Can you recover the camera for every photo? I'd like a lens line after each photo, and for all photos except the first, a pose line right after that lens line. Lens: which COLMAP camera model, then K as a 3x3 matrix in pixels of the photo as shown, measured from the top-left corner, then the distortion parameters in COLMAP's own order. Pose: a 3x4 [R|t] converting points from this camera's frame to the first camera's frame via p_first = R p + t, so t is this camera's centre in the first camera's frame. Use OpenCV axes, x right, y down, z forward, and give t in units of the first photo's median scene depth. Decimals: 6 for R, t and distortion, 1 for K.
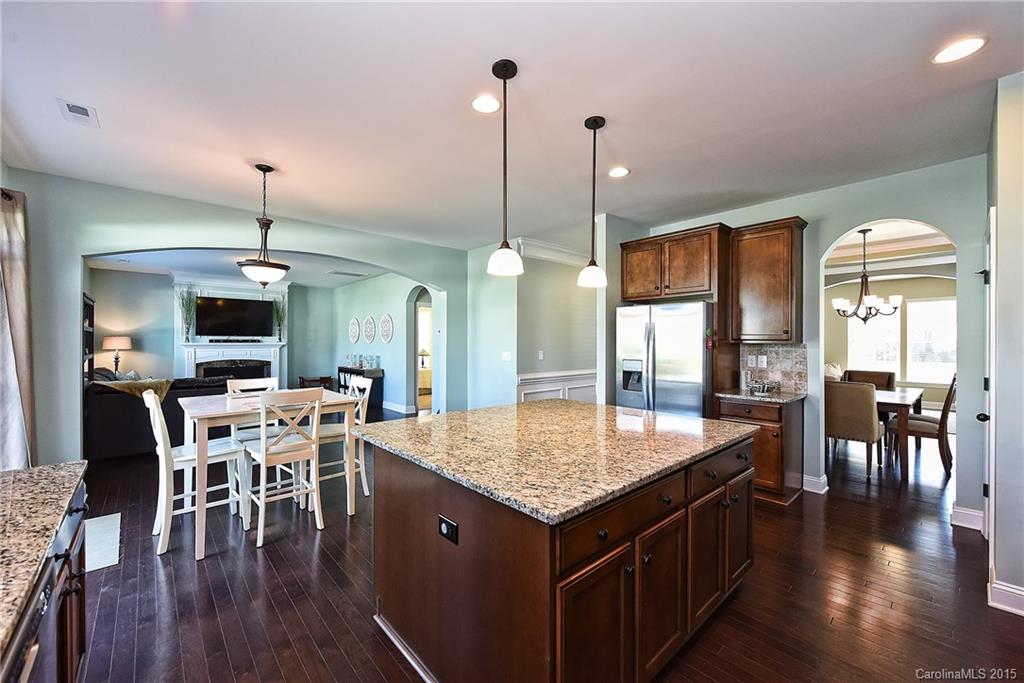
lens RADIAL K [[400.9, 0, 512.5], [0, 400.9, 341.5], [0, 0, 1]] dist [-0.006540, -0.000644]
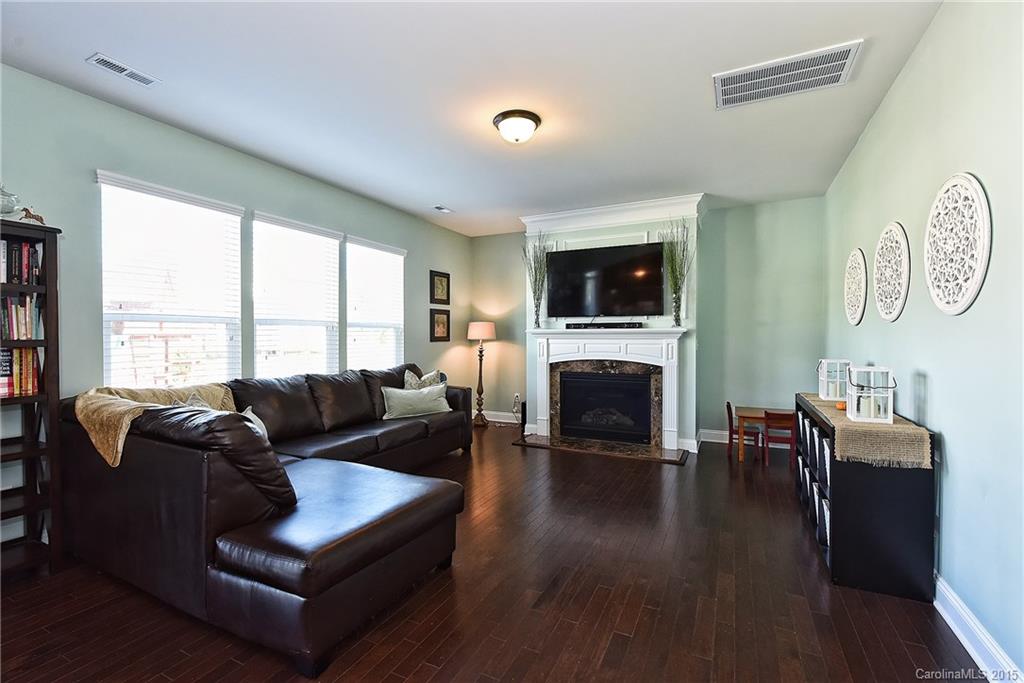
lens RADIAL K [[446.3, 0, 515.4], [0, 446.3, 340.7], [0, 0, 1]] dist [-0.000447, 0.000002]
pose [[0.380449, 0.005201, -0.924787, -0.176154], [0.001658, 0.999979, 0.006306, 0.015402], [0.924800, -0.003932, 0.380432, 0.661034]]
